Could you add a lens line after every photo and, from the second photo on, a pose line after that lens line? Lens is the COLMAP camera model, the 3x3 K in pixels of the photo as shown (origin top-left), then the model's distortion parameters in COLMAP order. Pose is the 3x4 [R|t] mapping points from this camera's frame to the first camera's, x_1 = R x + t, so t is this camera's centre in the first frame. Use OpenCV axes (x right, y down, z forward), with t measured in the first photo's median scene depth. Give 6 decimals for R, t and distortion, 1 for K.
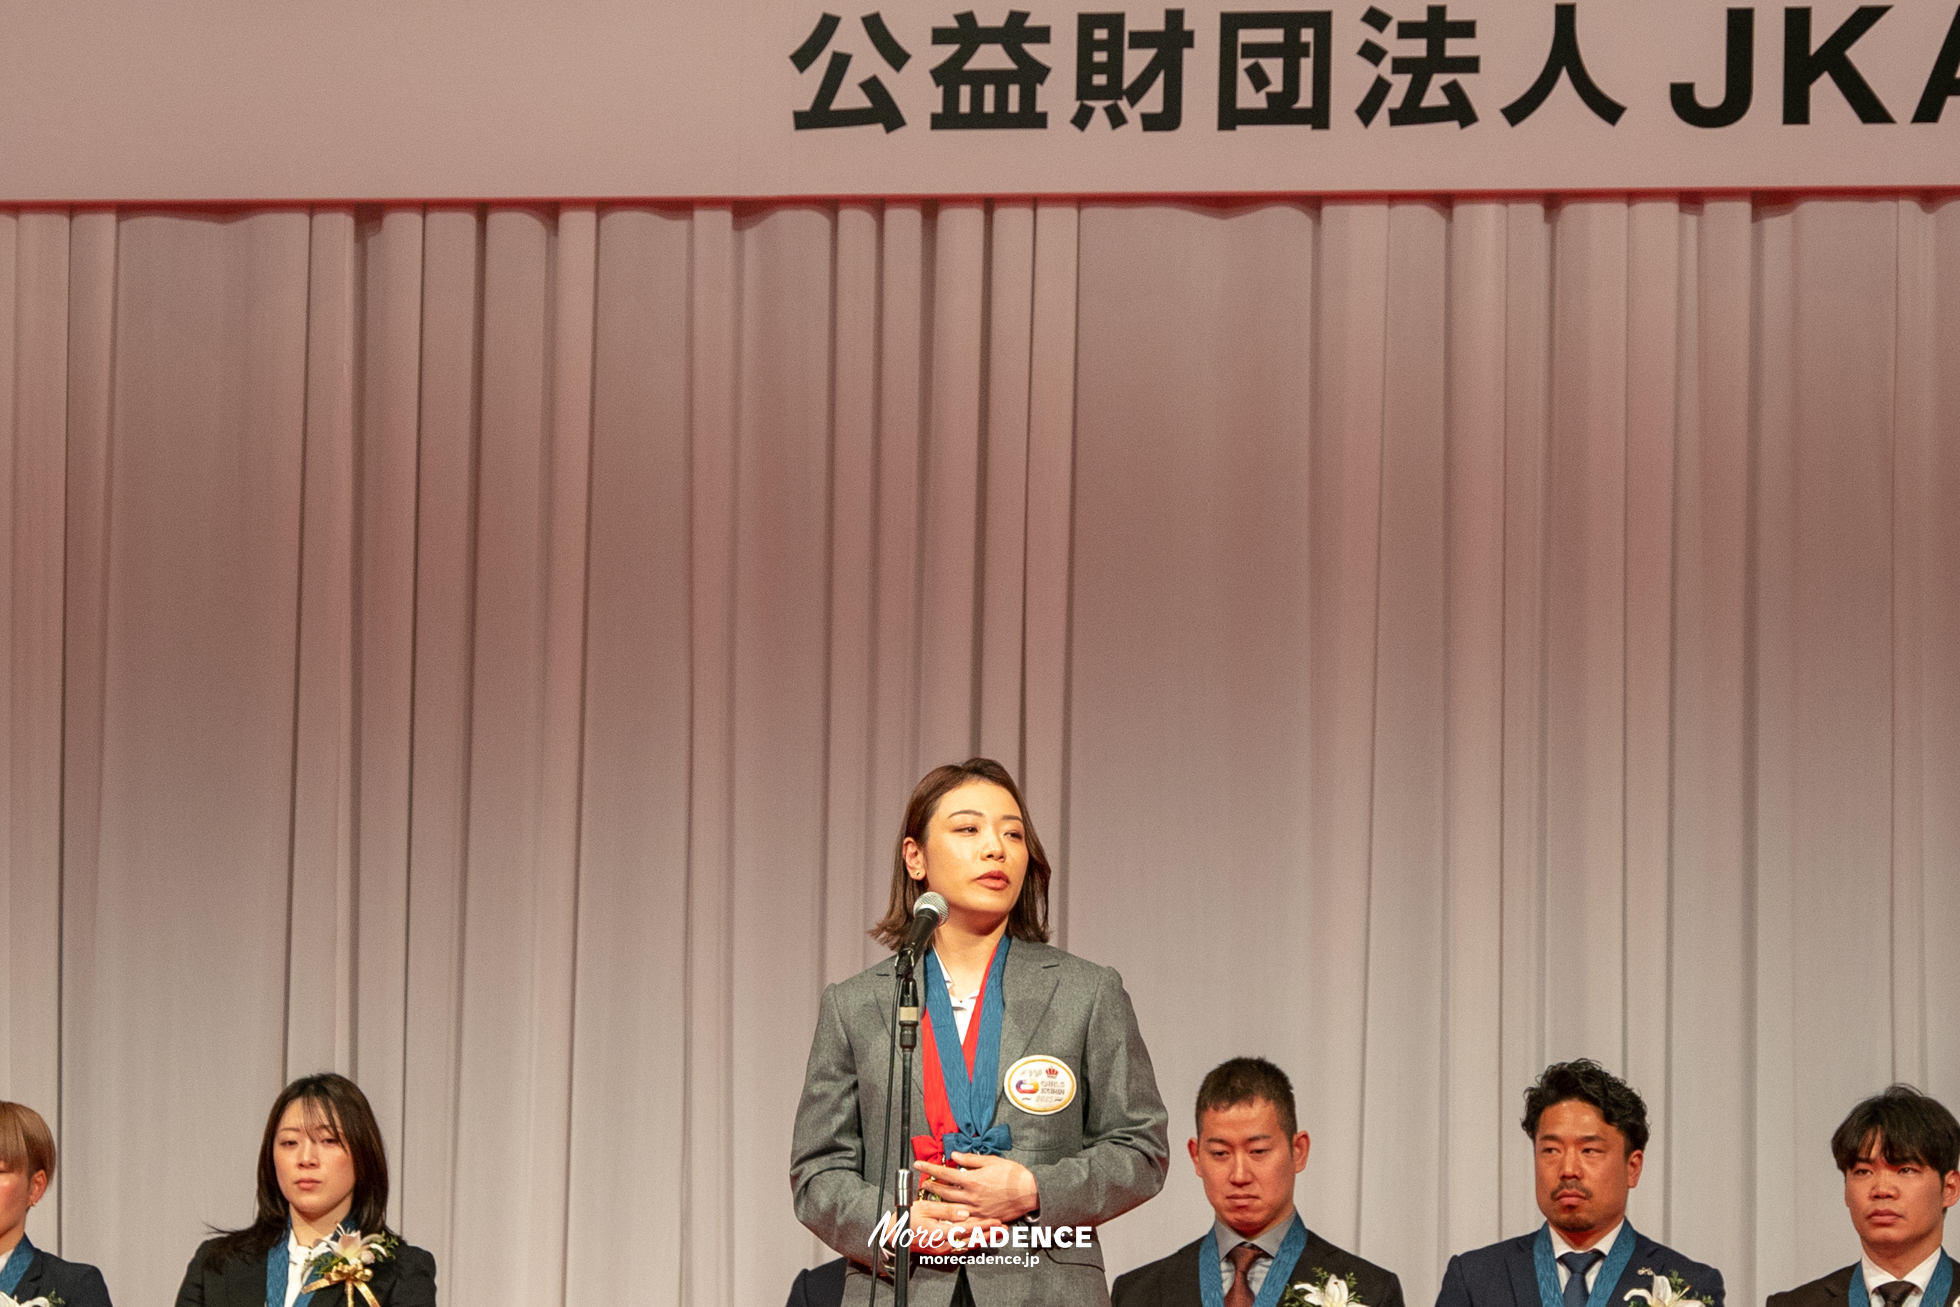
lens RADIAL K [[6549.8, 0, 981.1], [0, 6549.8, 650.1], [0, 0, 1]] dist [-0.010837, 1.403129]
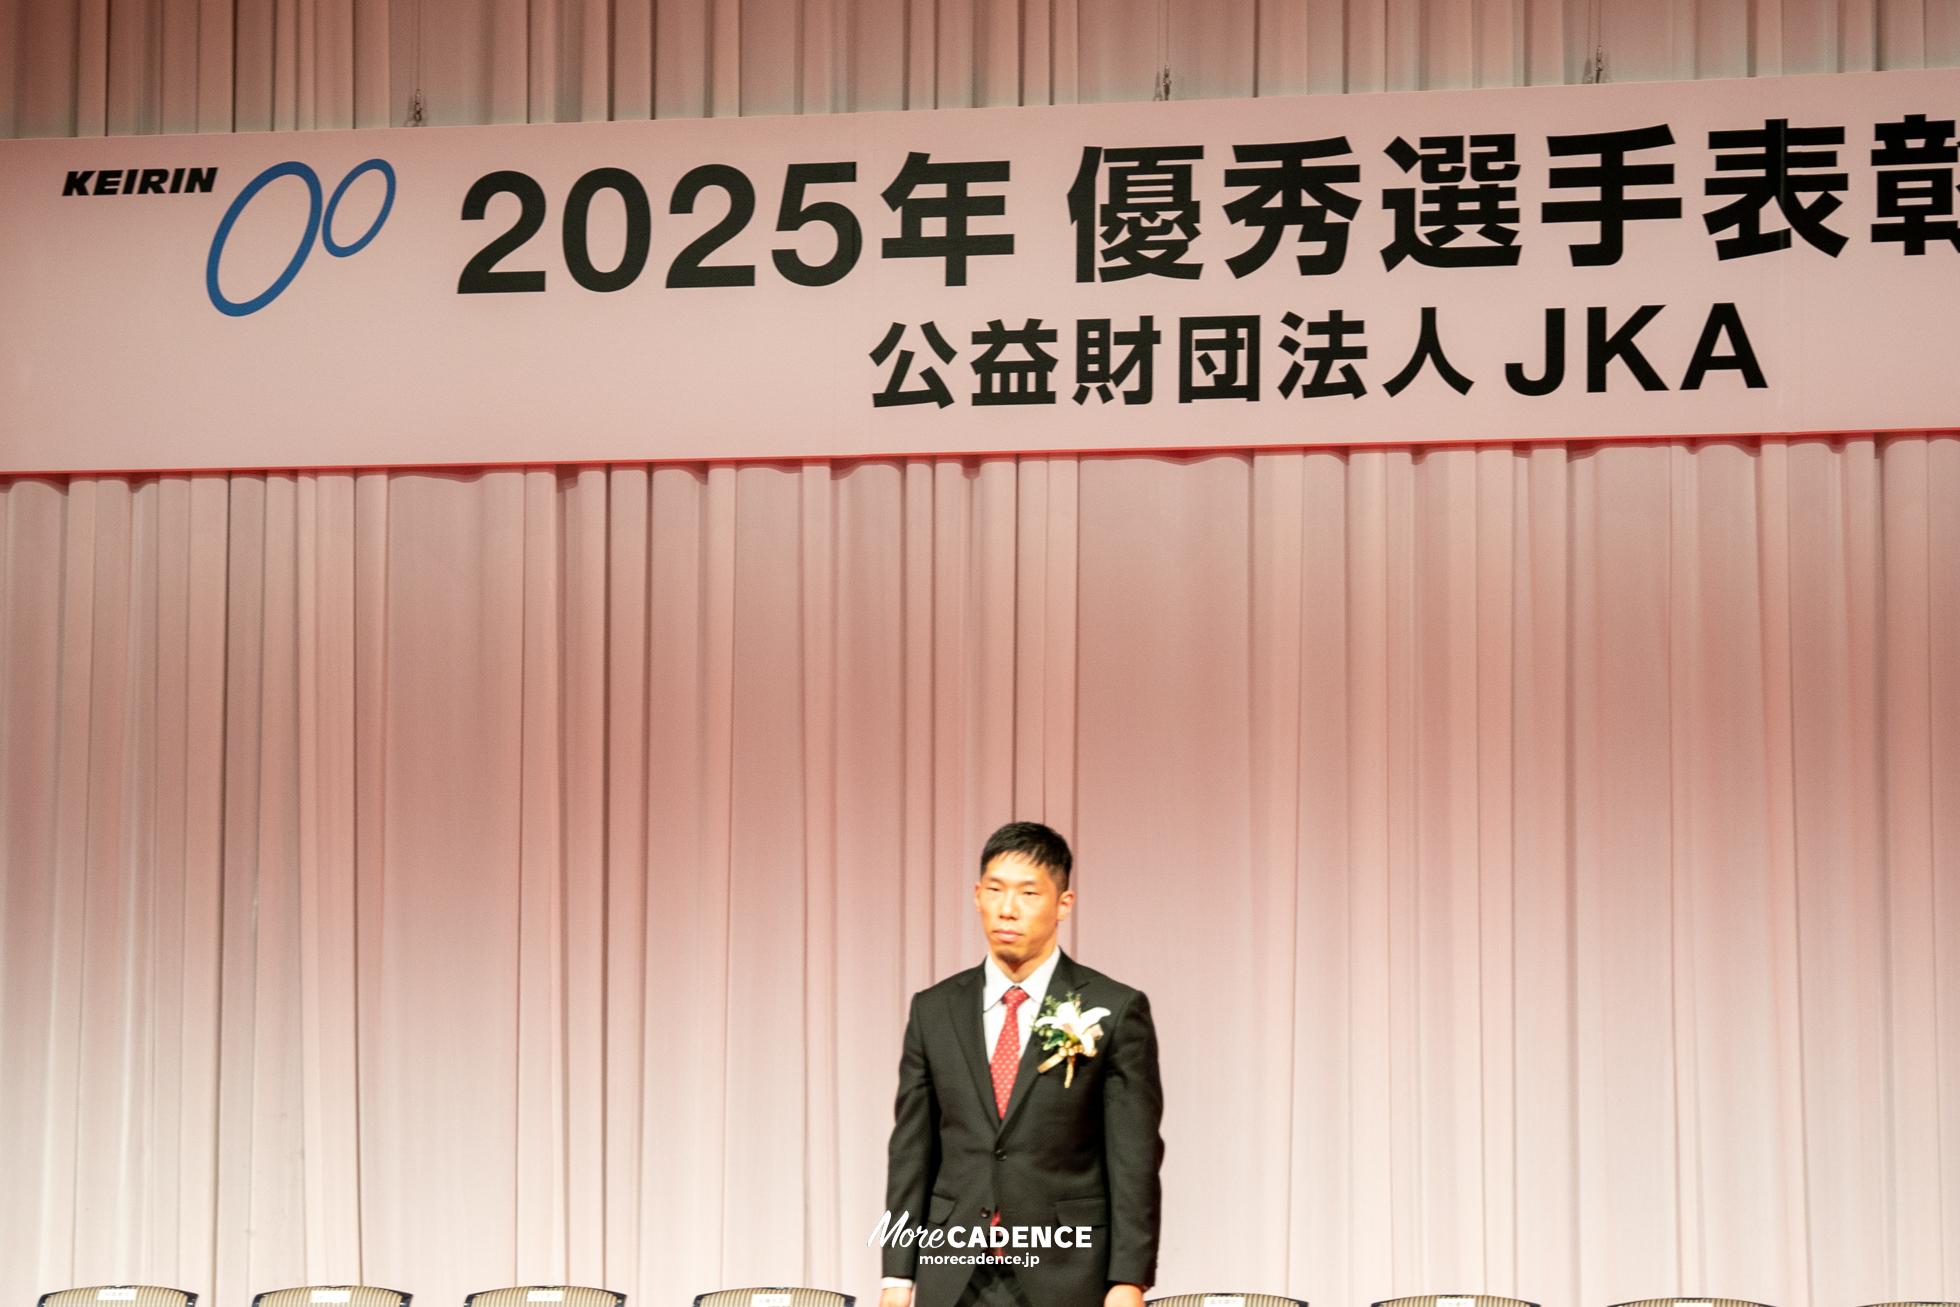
lens RADIAL K [[6119.0, 0, 998.8], [0, 6119.0, 648.2], [0, 0, 1]] dist [0.204925, 0.679827]
pose [[0.999887, -0.014935, -0.001633, -0.000665], [0.014865, 0.999211, -0.036839, 0.019730], [0.002182, 0.036810, 0.999320, -0.292946]]
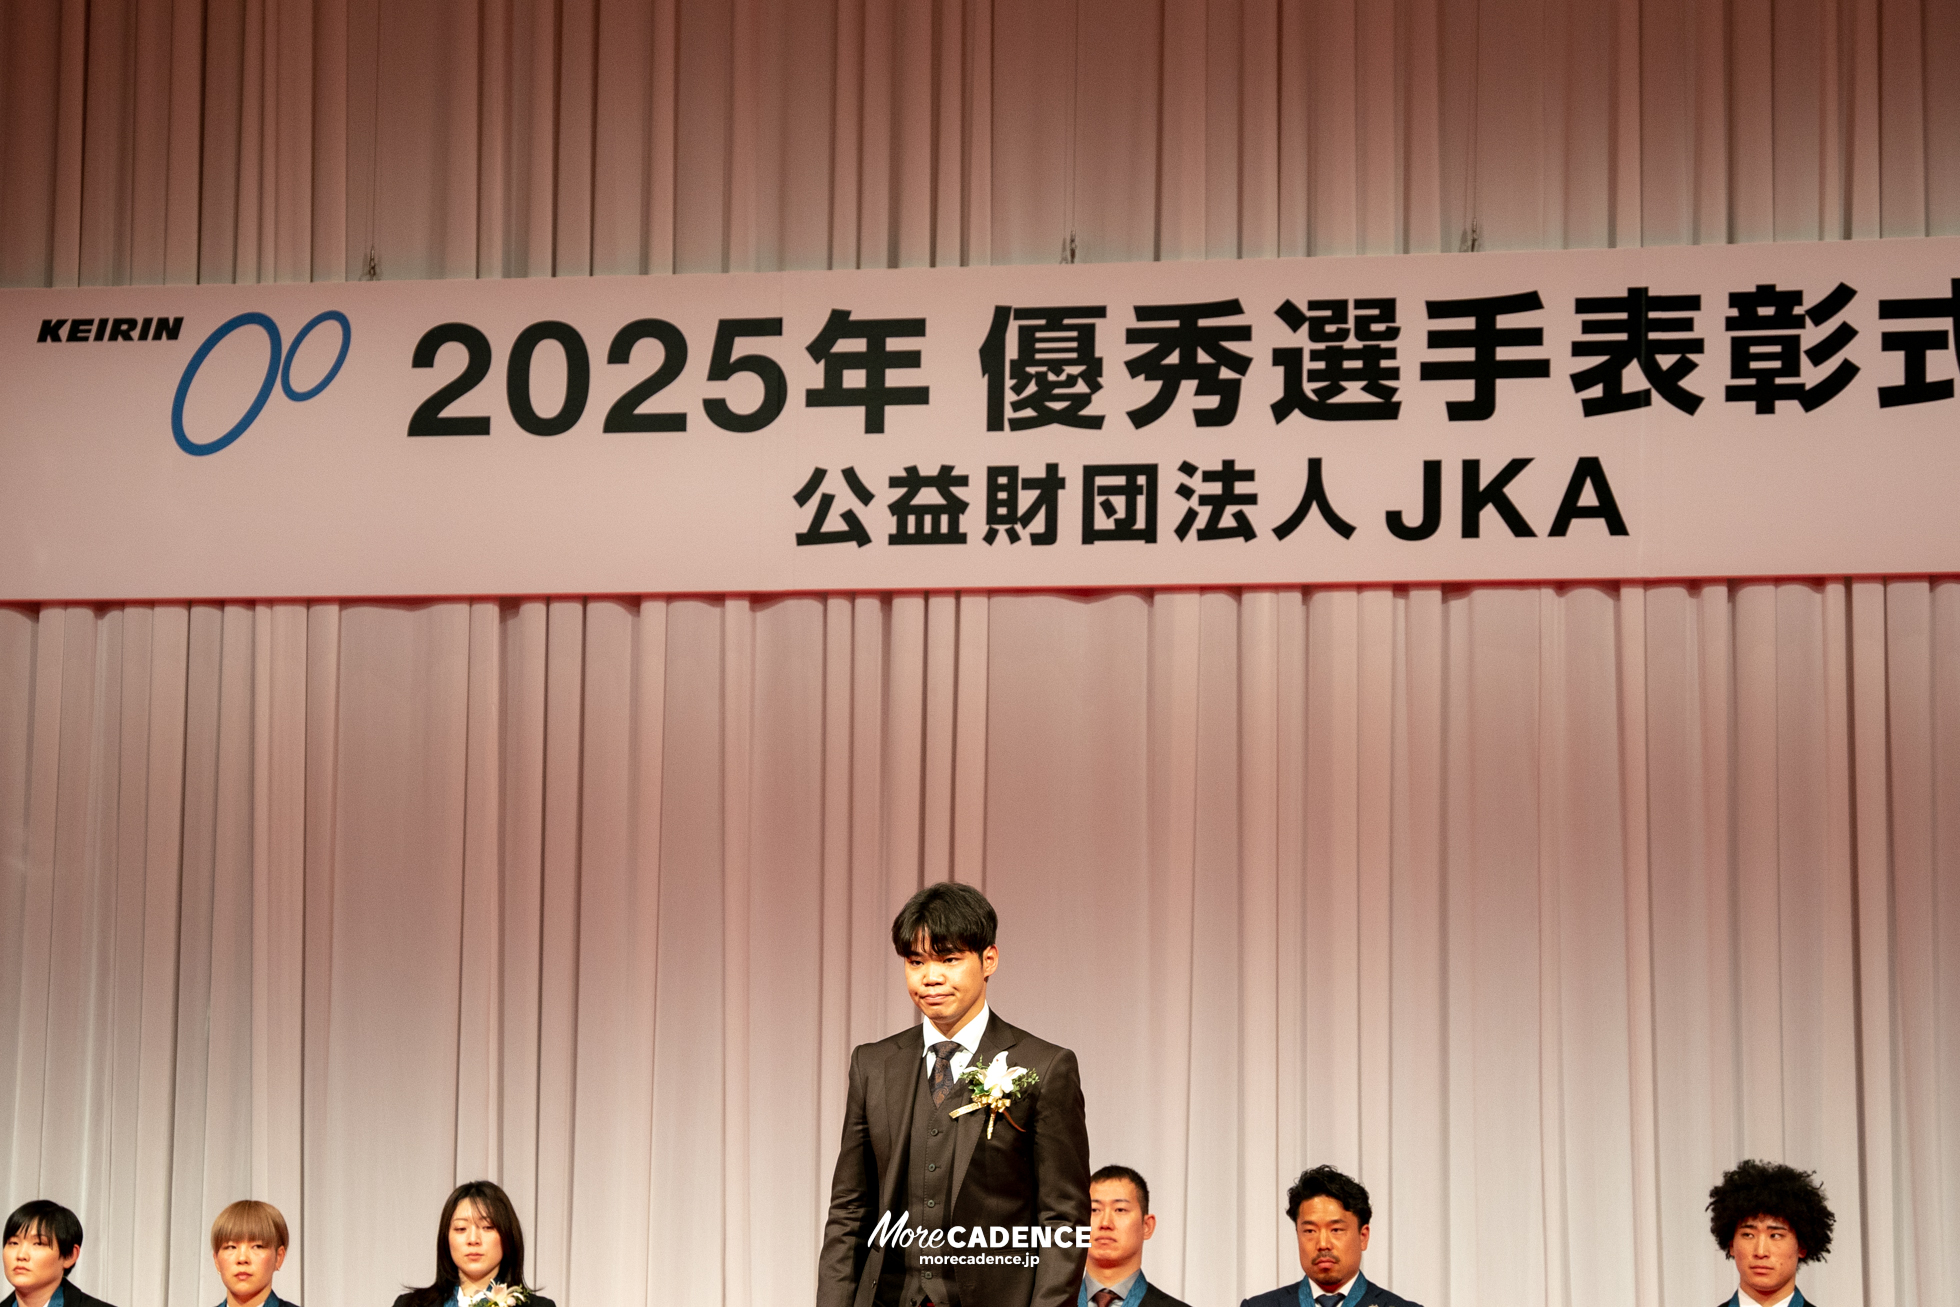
lens RADIAL K [[5818.7, 0, 1032.7], [0, 5818.7, 611.2], [0, 0, 1]] dist [0.270174, 0.007252]
pose [[0.999770, -0.006422, 0.020440, -0.002077], [0.007728, 0.997892, -0.064436, 0.020747], [-0.019983, 0.064579, 0.997713, -0.315626]]
